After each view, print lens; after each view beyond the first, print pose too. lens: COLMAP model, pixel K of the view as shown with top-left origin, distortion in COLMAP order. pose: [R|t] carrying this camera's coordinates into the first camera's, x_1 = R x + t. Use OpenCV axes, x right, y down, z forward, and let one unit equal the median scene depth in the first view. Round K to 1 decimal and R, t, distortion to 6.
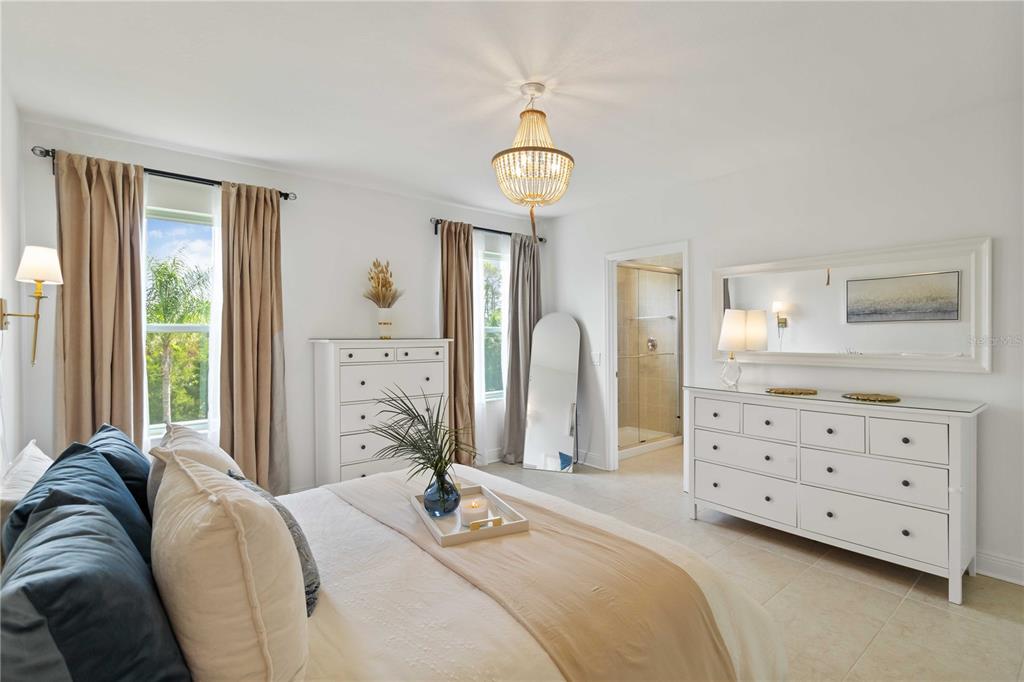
lens RADIAL K [[481.8, 0, 512.0], [0, 481.8, 341.0], [0, 0, 1]] dist [0.000436, 0.000037]
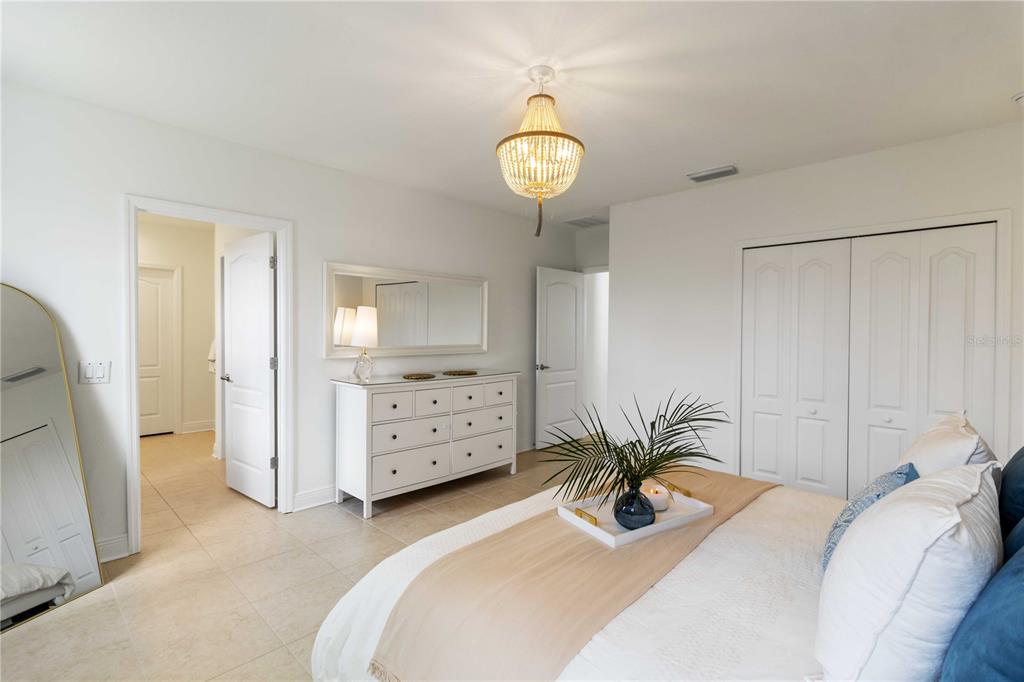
lens RADIAL K [[481.8, 0, 512.0], [0, 481.8, 341.0], [0, 0, 1]] dist [0.000436, 0.000037]
pose [[-0.118144, -0.015180, 0.992880, -0.738424], [0.009060, 0.999825, 0.016364, -0.007713], [-0.992955, 0.010928, -0.117985, 0.955459]]
